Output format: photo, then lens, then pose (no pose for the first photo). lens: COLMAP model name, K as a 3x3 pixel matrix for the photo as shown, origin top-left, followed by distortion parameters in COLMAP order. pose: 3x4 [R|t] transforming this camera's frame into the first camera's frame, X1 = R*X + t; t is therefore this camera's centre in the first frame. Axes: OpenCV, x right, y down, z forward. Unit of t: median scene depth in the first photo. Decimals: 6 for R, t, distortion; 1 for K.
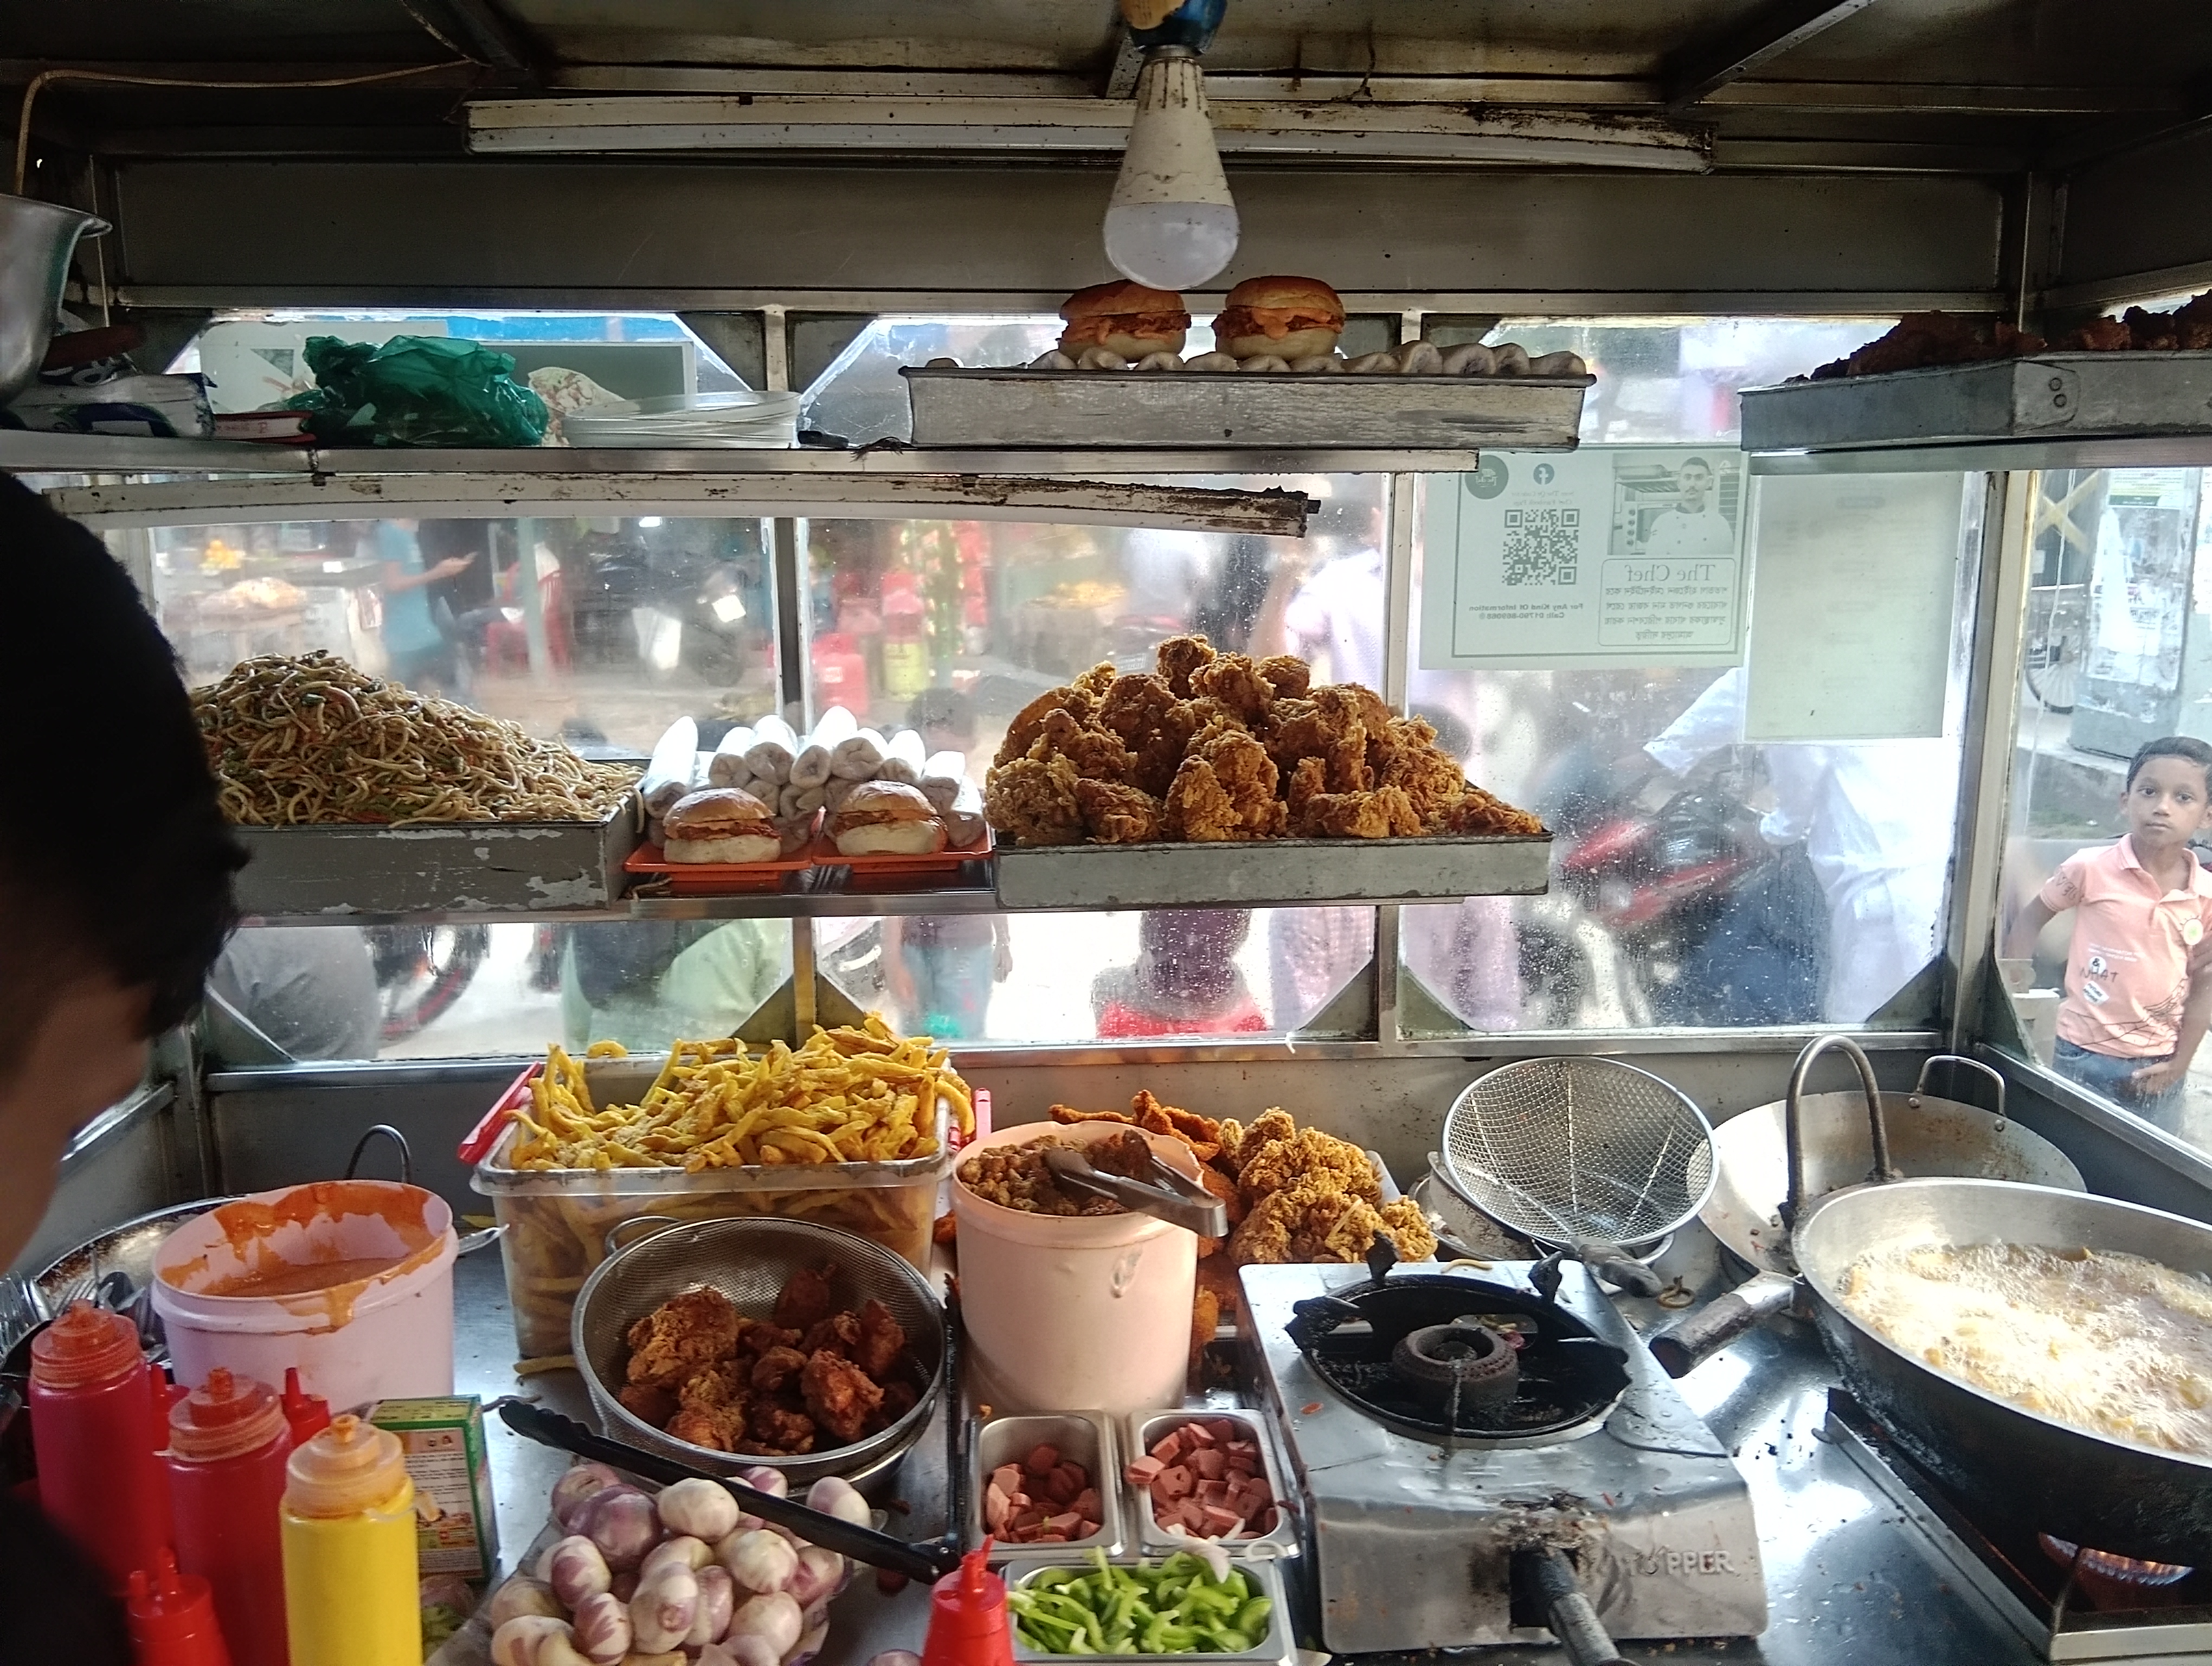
lens RADIAL K [[1807.6, 0, 1106.0], [0, 1807.6, 833.0], [0, 0, 1]] dist [0.100374, -0.267371]
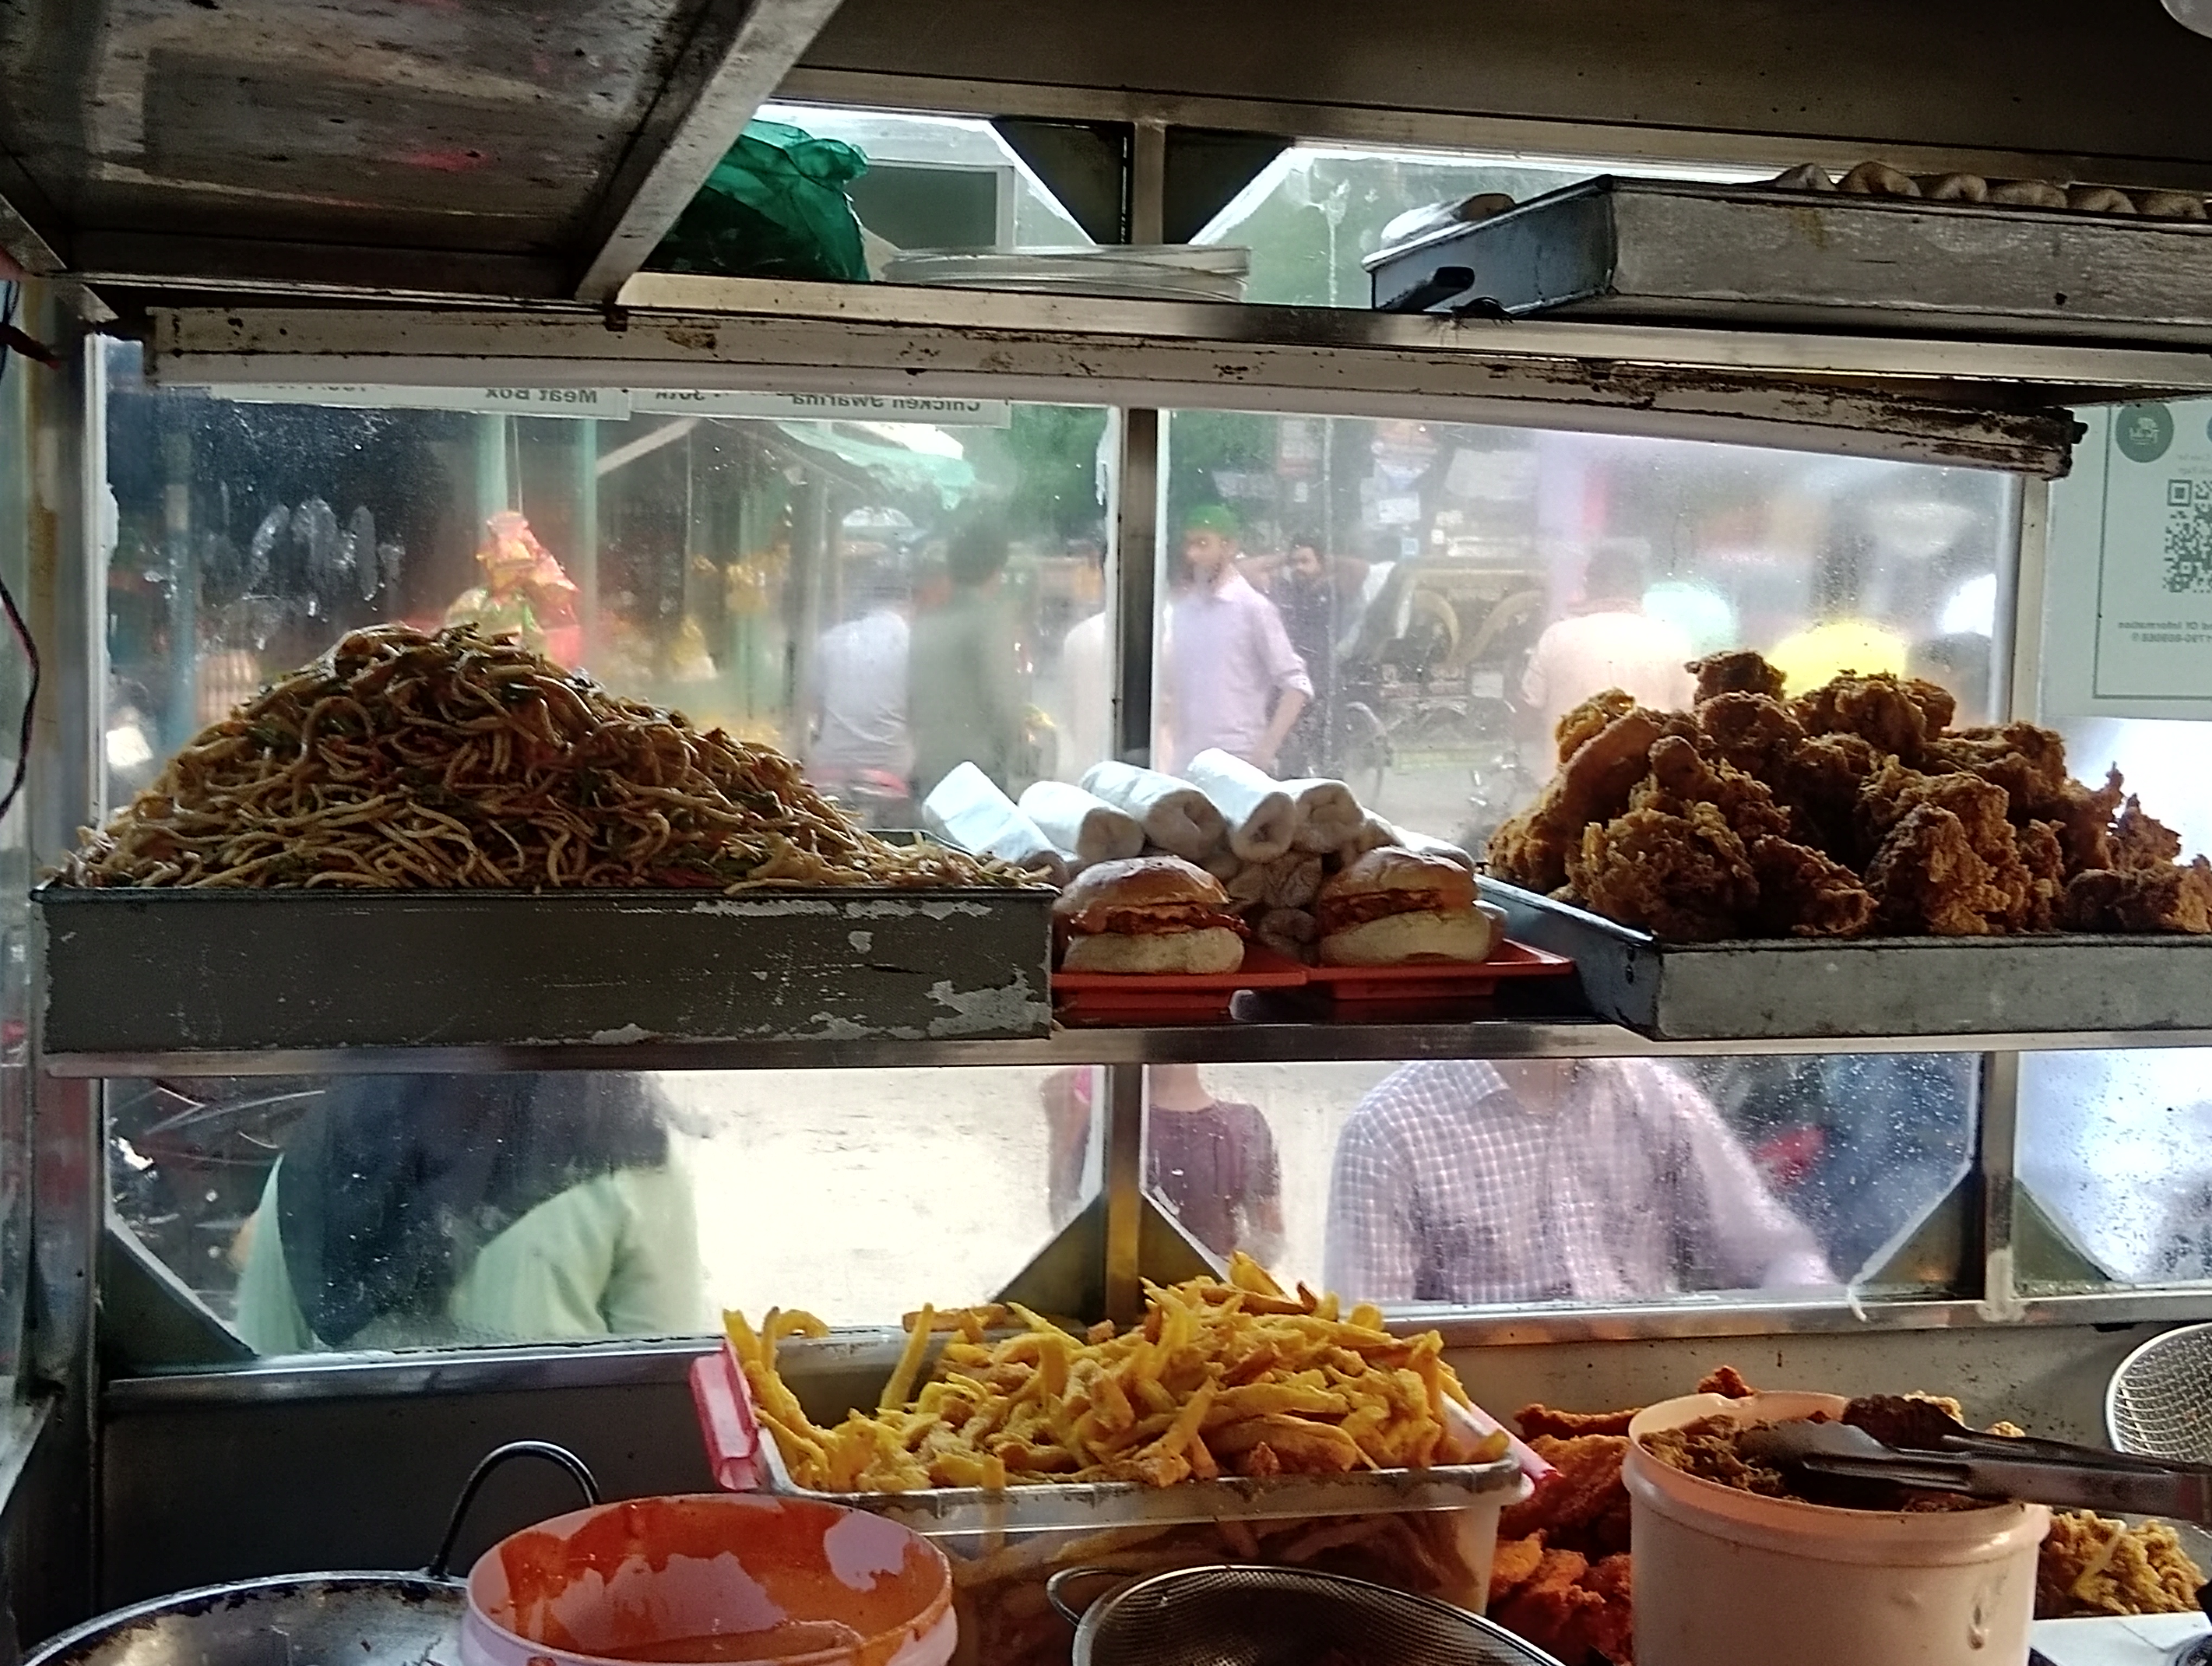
lens RADIAL K [[2904.8, 0, 1107.7], [0, 2904.8, 799.0], [0, 0, 1]] dist [0.121311, -0.433669]
pose [[0.983869, 0.014718, 0.178283, -0.421960], [0.007191, 0.992550, -0.121626, 0.079561], [-0.178745, 0.120946, 0.976434, 0.041222]]
